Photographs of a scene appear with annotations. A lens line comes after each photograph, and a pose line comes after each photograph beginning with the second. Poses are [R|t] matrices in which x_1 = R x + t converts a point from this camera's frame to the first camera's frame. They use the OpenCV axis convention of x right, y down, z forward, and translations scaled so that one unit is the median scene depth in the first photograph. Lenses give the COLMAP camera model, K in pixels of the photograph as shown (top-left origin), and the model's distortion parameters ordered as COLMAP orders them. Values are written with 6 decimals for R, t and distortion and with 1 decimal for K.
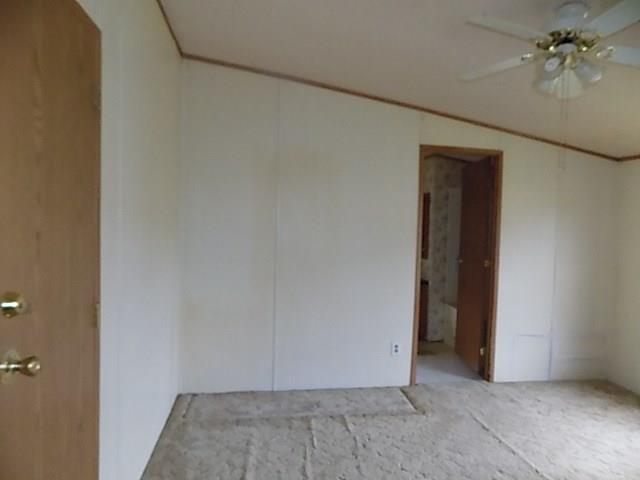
lens RADIAL K [[426.0, 0, 320.4], [0, 426.0, 237.3], [0, 0, 1]] dist [-0.035996, 0.037065]
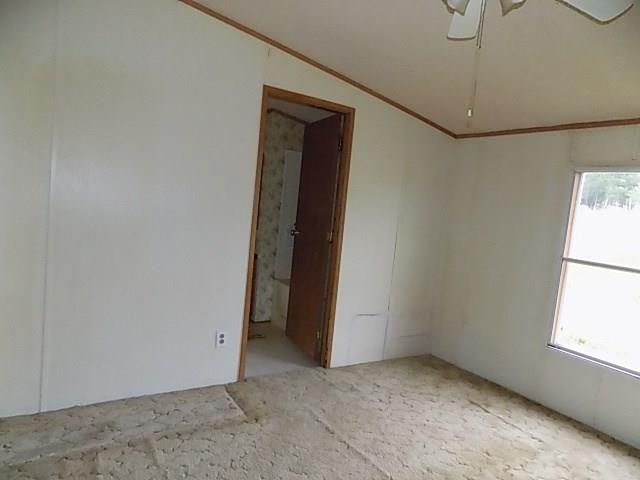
lens RADIAL K [[426.0, 0, 327.6], [0, 426.0, 235.0], [0, 0, 1]] dist [-0.035996, 0.037065]
pose [[0.904121, 0.027001, 0.426423, 0.012477], [-0.053293, 0.997334, 0.049843, 0.016805], [-0.423941, -0.067790, 0.903149, 0.230656]]
